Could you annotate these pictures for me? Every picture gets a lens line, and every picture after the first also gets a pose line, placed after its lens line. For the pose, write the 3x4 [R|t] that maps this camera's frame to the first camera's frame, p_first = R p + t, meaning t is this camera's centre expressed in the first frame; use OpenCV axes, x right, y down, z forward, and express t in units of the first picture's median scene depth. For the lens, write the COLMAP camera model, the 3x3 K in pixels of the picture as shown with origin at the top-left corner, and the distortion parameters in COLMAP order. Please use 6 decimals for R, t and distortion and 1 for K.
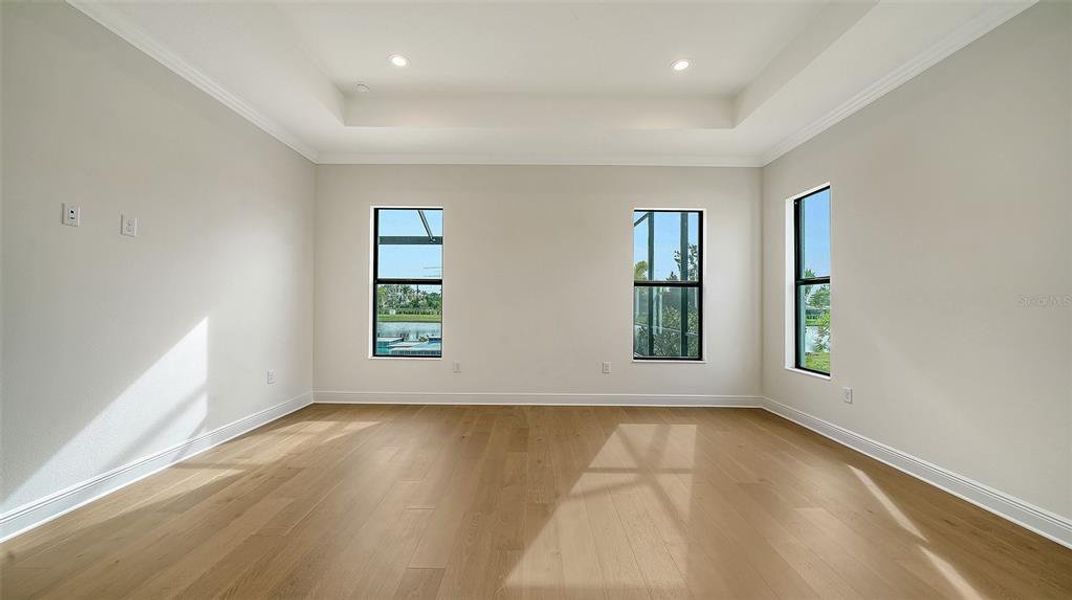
lens RADIAL K [[378.1, 0, 533.9], [0, 378.1, 297.9], [0, 0, 1]] dist [-0.001355, -0.000039]
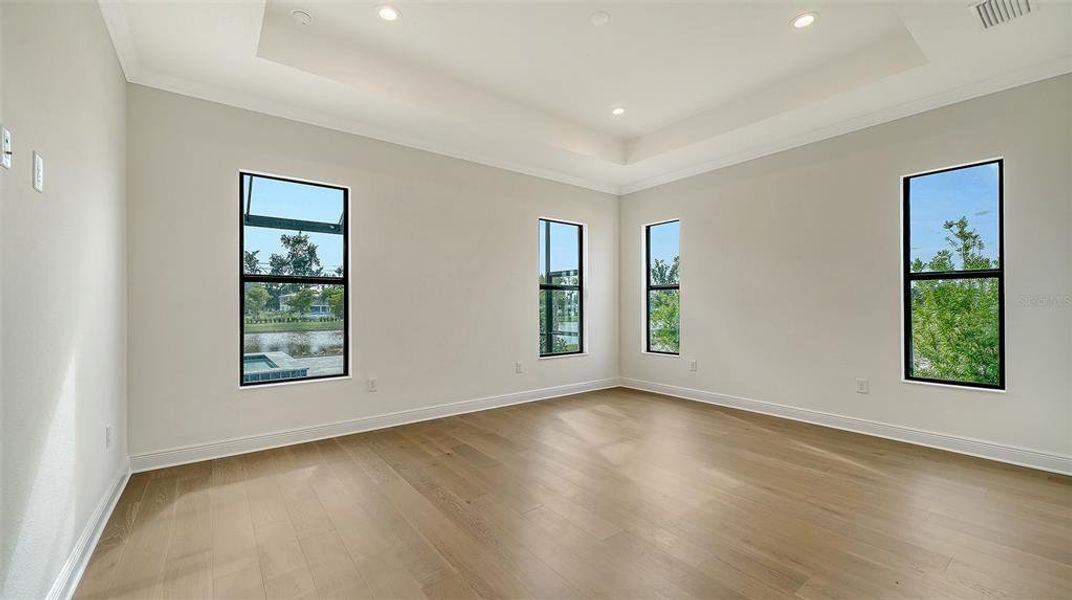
lens RADIAL K [[423.5, 0, 540.0], [0, 423.5, 303.0], [0, 0, 1]] dist [0.000605, 0.000057]
pose [[0.787516, -0.008220, 0.616239, -0.493702], [0.002865, 0.999949, 0.009678, -0.003425], [-0.616287, -0.005857, 0.787500, 0.048503]]
